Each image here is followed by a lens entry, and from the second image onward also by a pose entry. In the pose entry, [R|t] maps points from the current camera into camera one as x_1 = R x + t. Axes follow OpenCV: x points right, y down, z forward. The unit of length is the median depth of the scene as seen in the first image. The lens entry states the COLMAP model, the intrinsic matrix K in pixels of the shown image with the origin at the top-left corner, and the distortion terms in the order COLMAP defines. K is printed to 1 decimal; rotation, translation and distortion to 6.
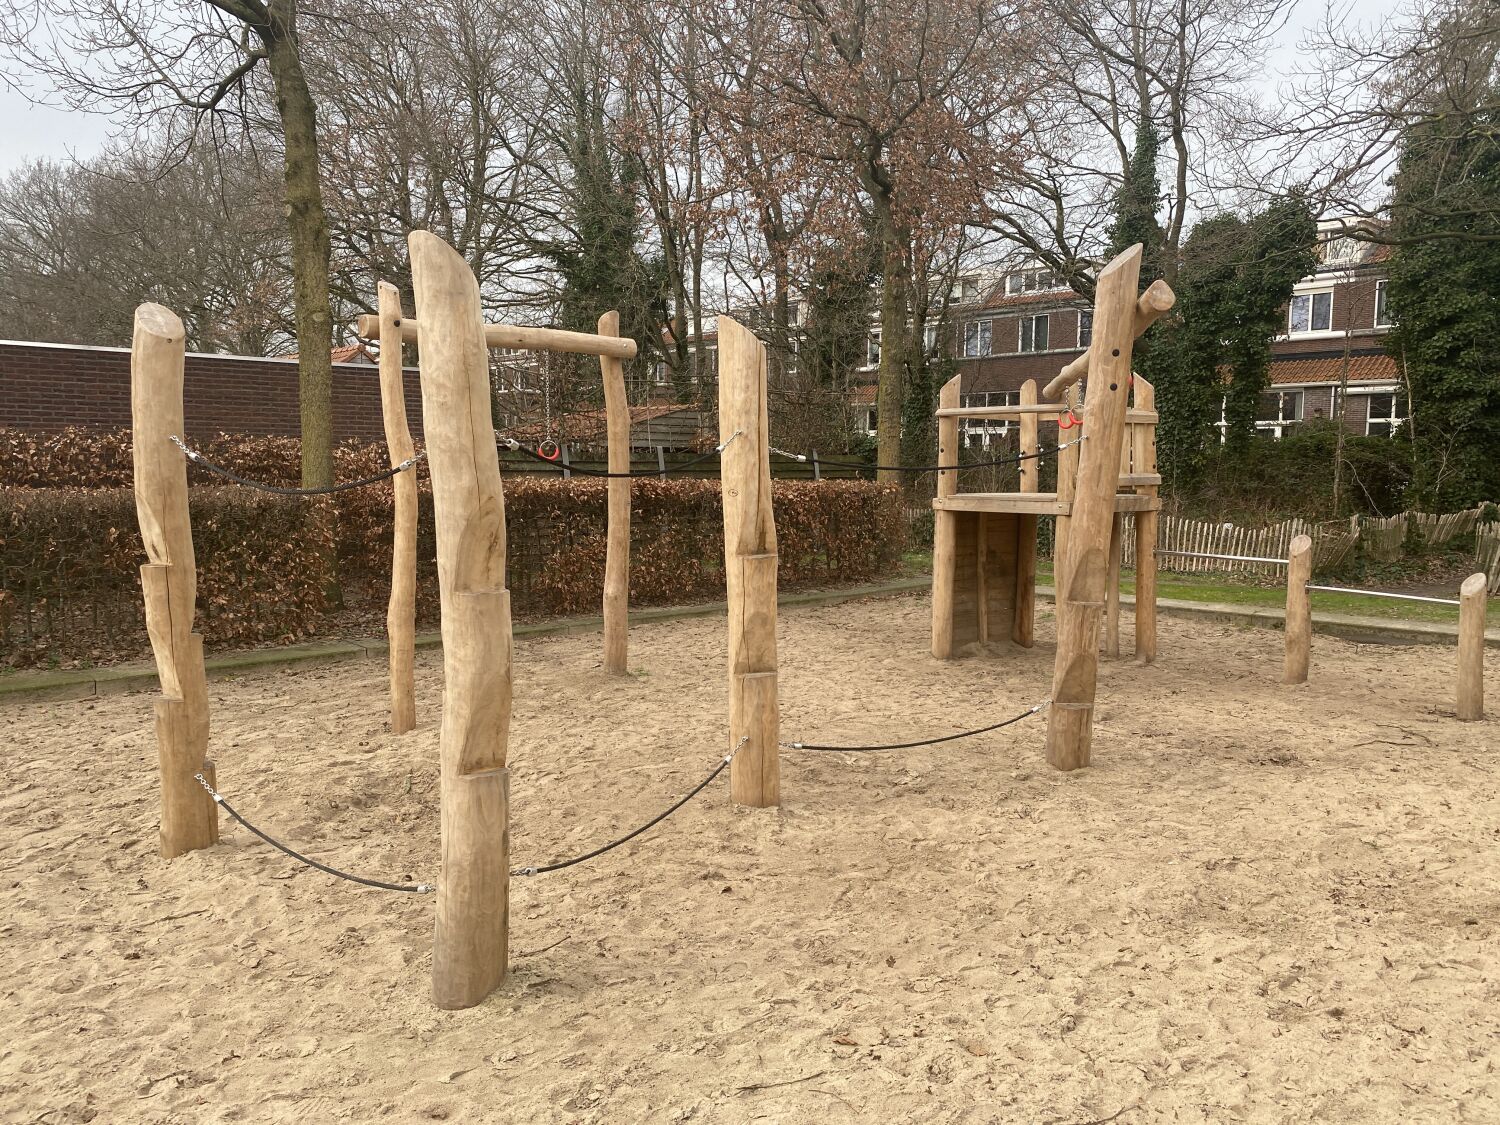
lens RADIAL K [[1146.0, 0, 750.0], [0, 1146.0, 562.5], [0, 0, 1]] dist [0.001713, -0.003861]
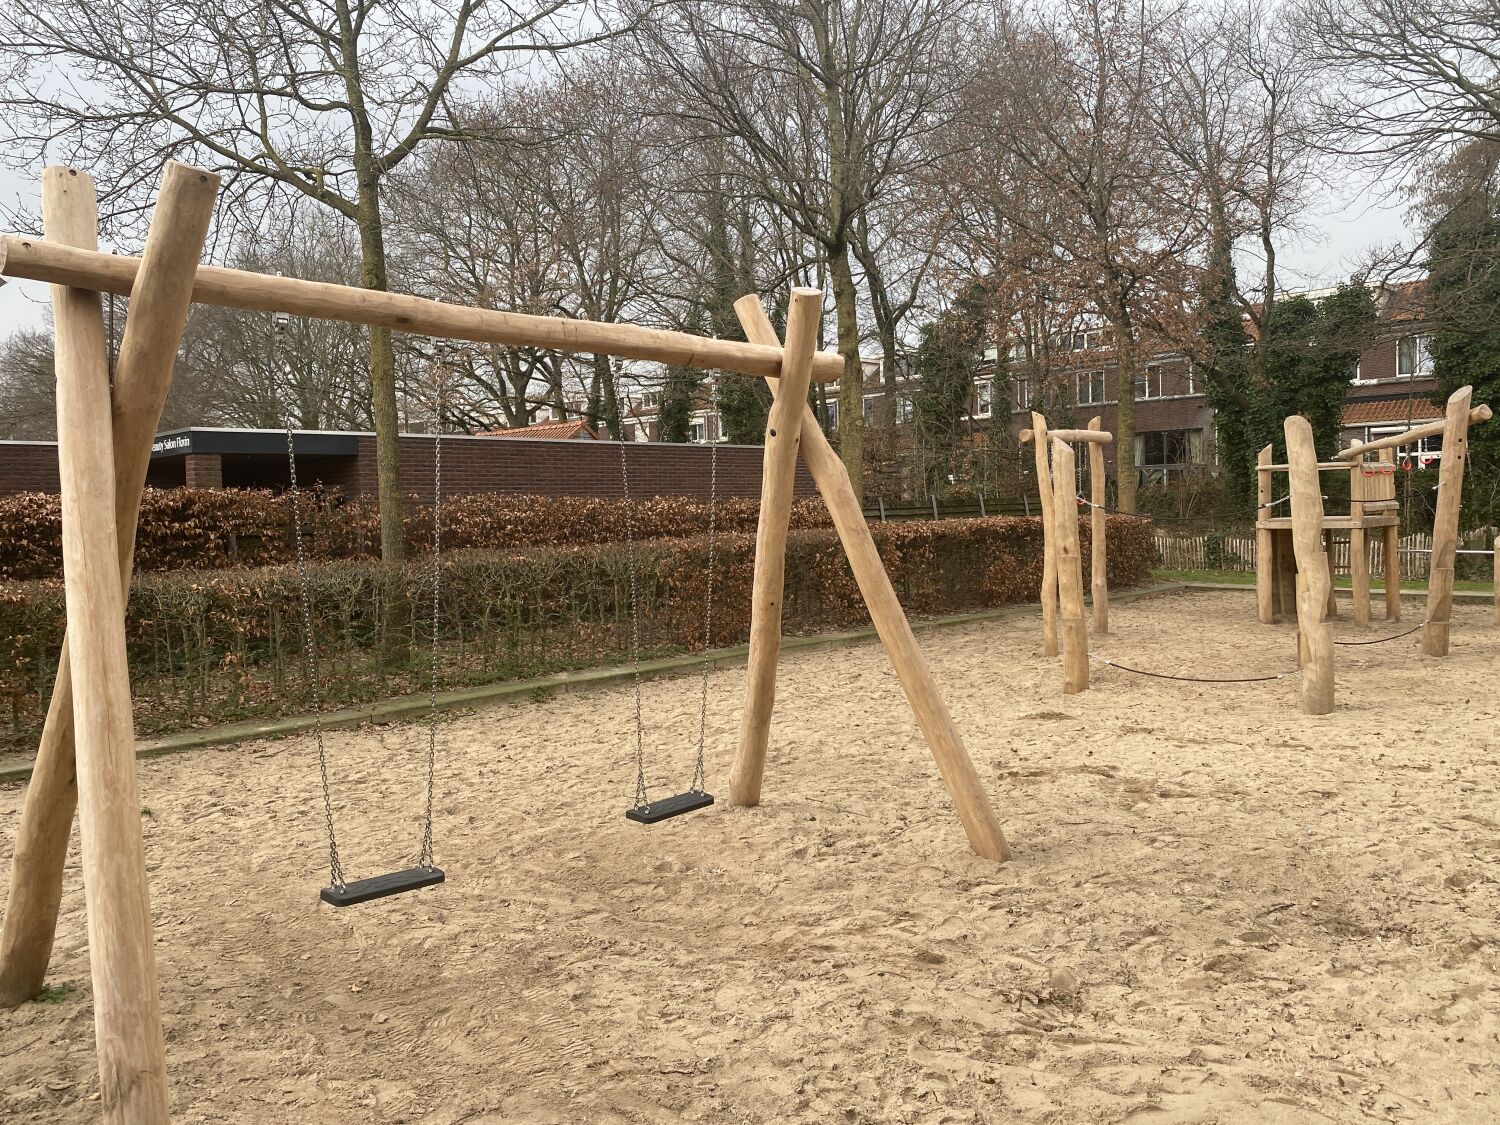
lens RADIAL K [[1146.0, 0, 750.0], [0, 1146.0, 562.5], [0, 0, 1]] dist [0.001713, -0.003861]
pose [[0.998963, -0.035142, 0.028964, -0.590315], [0.036298, 0.998523, -0.040418, 0.038439], [-0.027501, 0.041427, 0.998763, -0.564676]]
